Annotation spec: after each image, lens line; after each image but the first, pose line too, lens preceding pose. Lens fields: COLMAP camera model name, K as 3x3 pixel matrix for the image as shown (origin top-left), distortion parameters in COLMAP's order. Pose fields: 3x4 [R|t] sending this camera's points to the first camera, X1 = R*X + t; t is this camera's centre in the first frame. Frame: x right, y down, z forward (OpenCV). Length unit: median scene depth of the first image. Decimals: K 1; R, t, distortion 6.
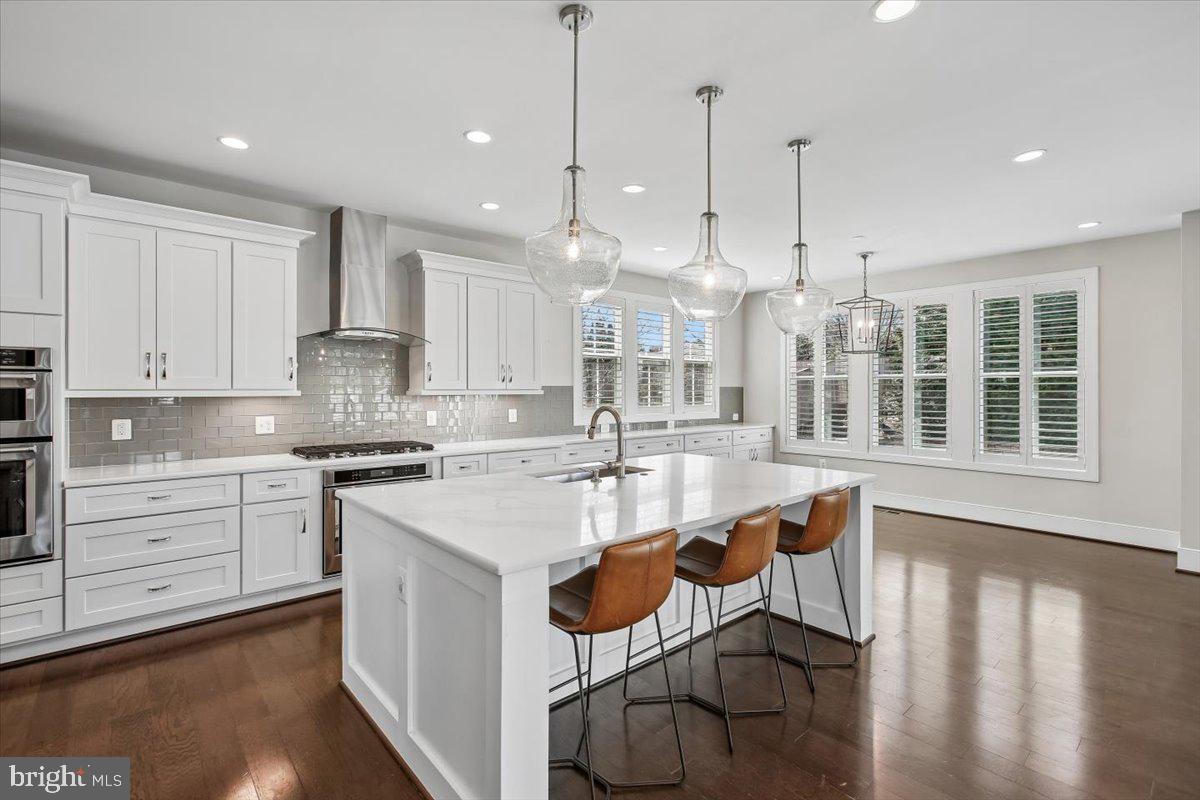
lens RADIAL K [[550.4, 0, 597.3], [0, 550.4, 385.5], [0, 0, 1]] dist [0.000062, -0.000090]
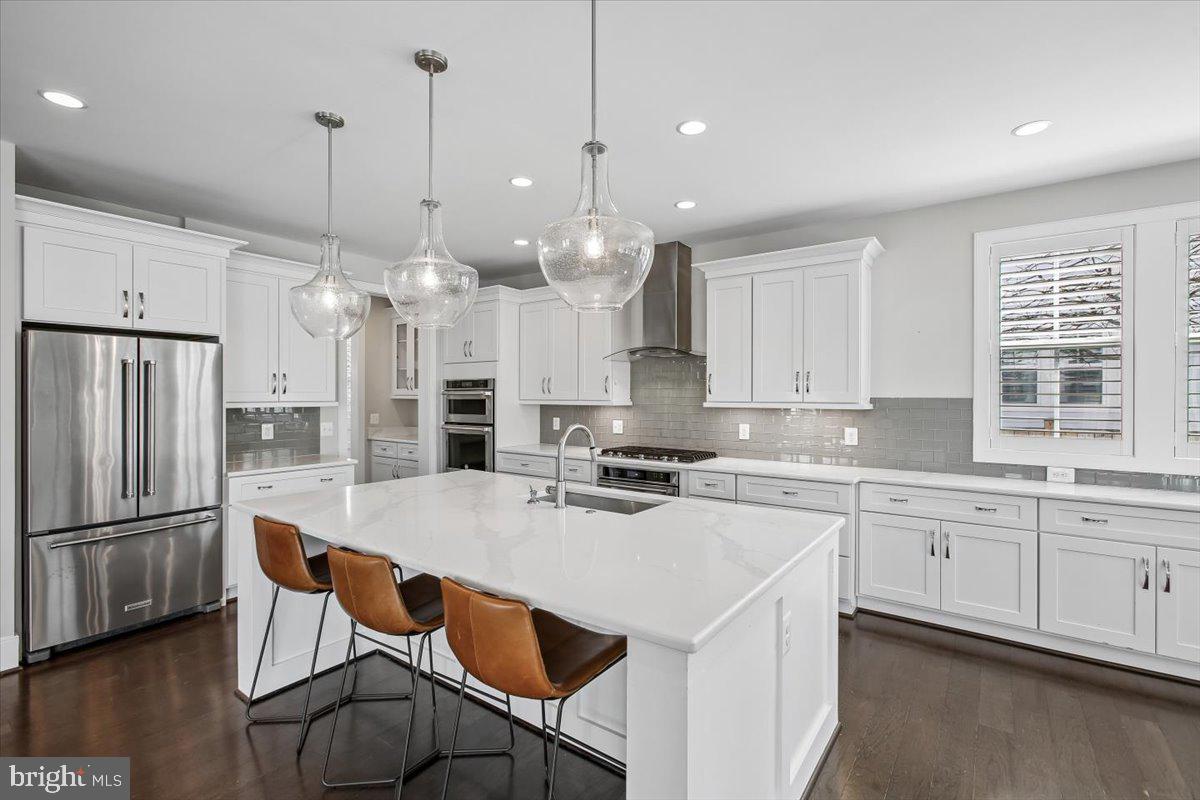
lens RADIAL K [[562.4, 0, 600.0], [0, 562.4, 400.0], [0, 0, 1]] dist [-0.000577, 0.010753]
pose [[0.241354, 0.001699, -0.970436, 0.630656], [0.000044, 0.999998, 0.001762, 0.004051], [0.970437, -0.000468, 0.241354, 0.581414]]
